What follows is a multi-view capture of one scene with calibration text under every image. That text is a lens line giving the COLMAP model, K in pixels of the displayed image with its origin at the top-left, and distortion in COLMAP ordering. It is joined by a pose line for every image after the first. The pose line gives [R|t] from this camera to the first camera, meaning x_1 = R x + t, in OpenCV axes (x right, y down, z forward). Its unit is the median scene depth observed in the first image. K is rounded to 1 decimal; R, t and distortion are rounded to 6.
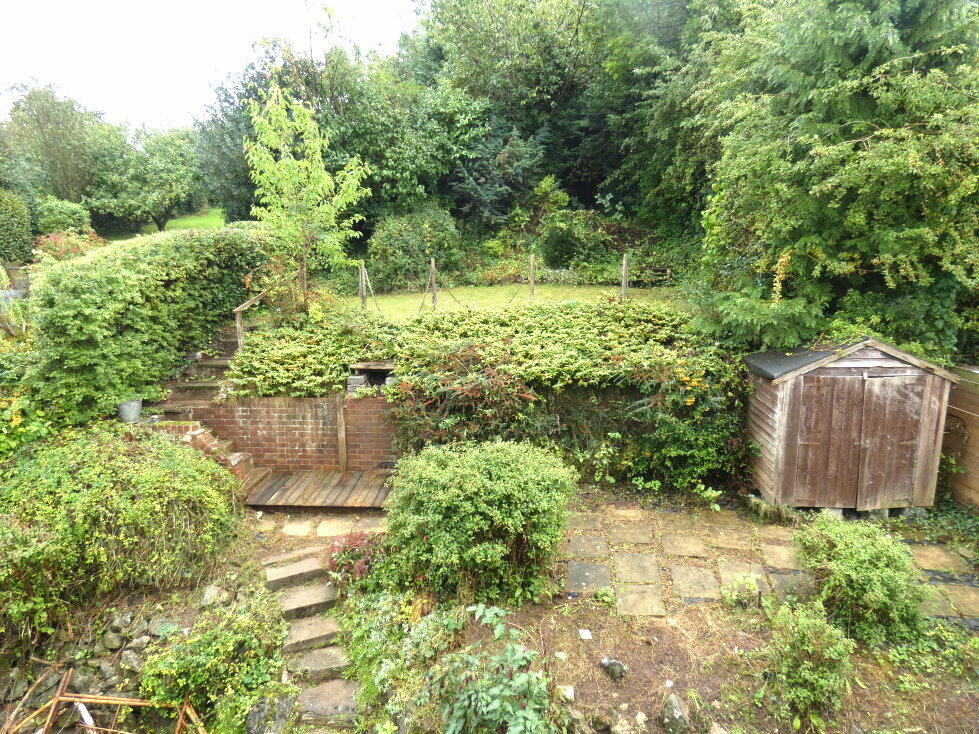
lens RADIAL K [[579.8, 0, 489.5], [0, 579.8, 367.0], [0, 0, 1]] dist [-0.018725, -0.002085]
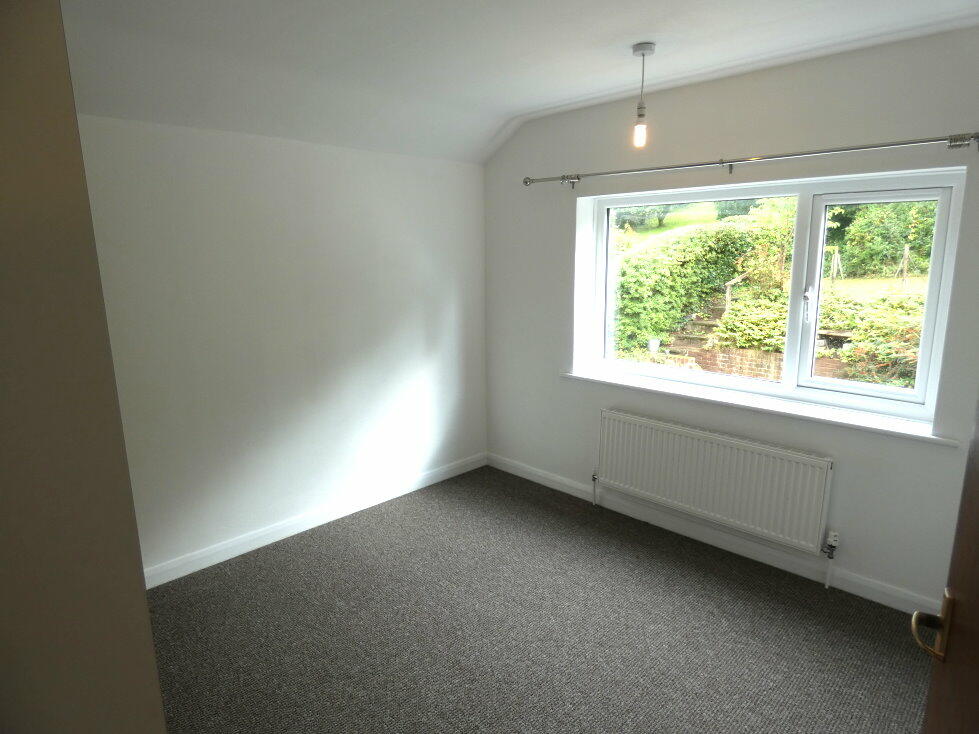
lens RADIAL K [[579.8, 0, 489.5], [0, 579.8, 367.0], [0, 0, 1]] dist [-0.018725, -0.002085]
pose [[0.729723, 0.128332, -0.671592, 0.098481], [-0.111556, 0.991413, 0.068233, 0.068662], [0.674581, 0.025129, 0.737773, -0.401786]]
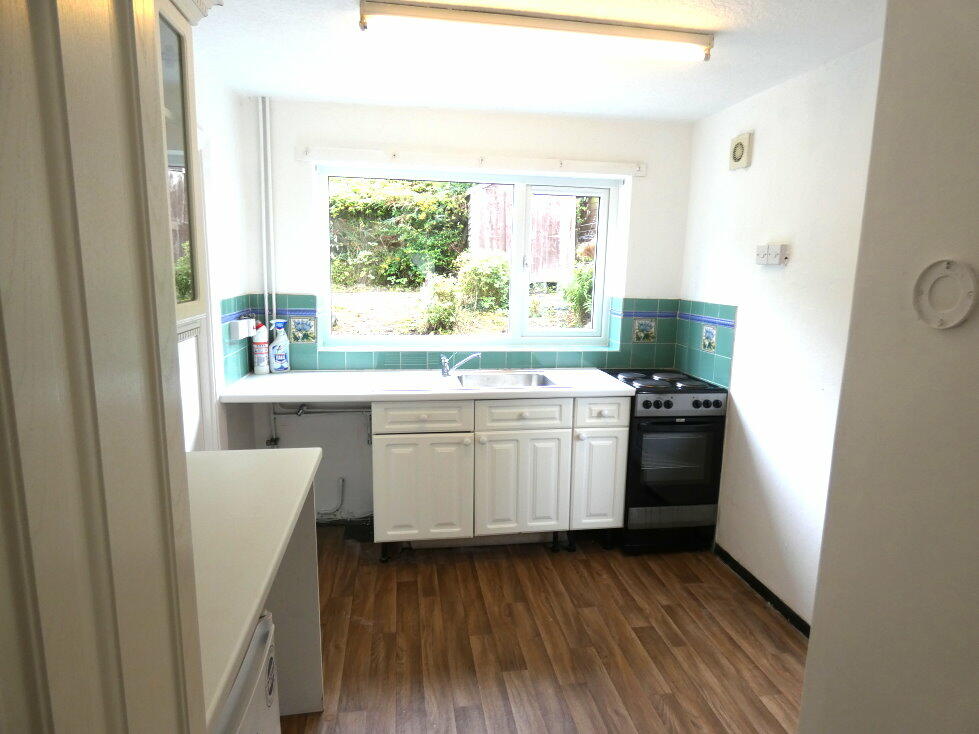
lens RADIAL K [[579.8, 0, 489.5], [0, 579.8, 367.0], [0, 0, 1]] dist [-0.018725, -0.002085]
pose [[0.982206, -0.011539, 0.187450, 0.206270], [0.010911, 0.999931, 0.004382, 0.377900], [-0.187487, -0.002259, 0.982264, -0.403262]]
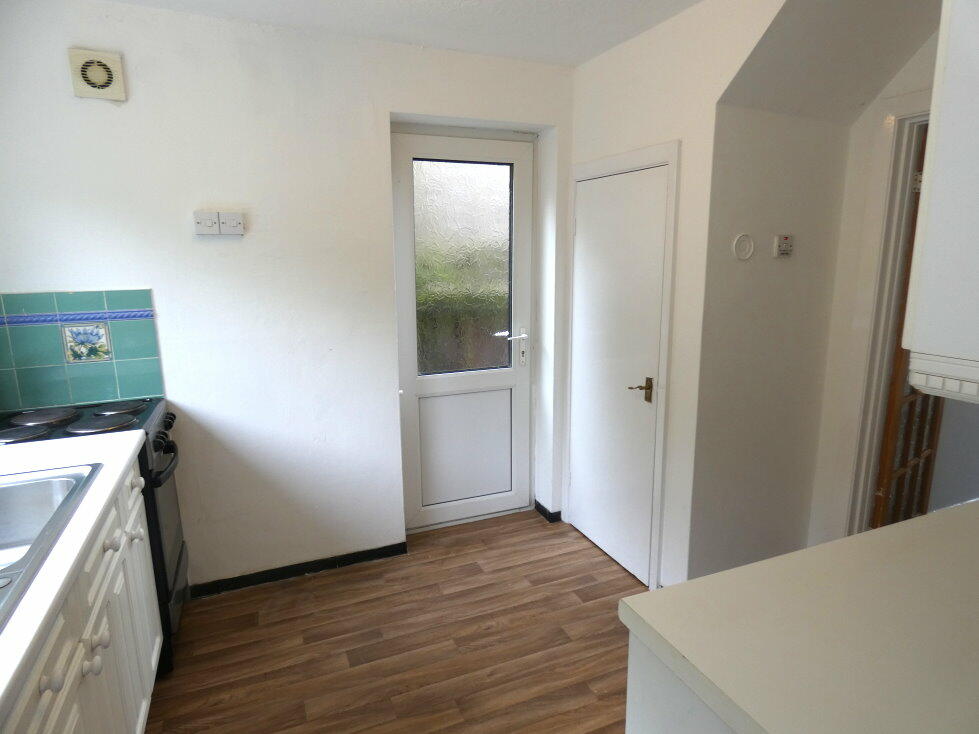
lens RADIAL K [[597.9, 0, 495.7], [0, 597.9, 368.1], [0, 0, 1]] dist [0.027822, -0.000413]
pose [[-0.423723, -0.181351, 0.887452, 0.105993], [0.161274, 0.948993, 0.270929, 0.333625], [-0.891319, 0.257922, -0.372863, -0.145411]]
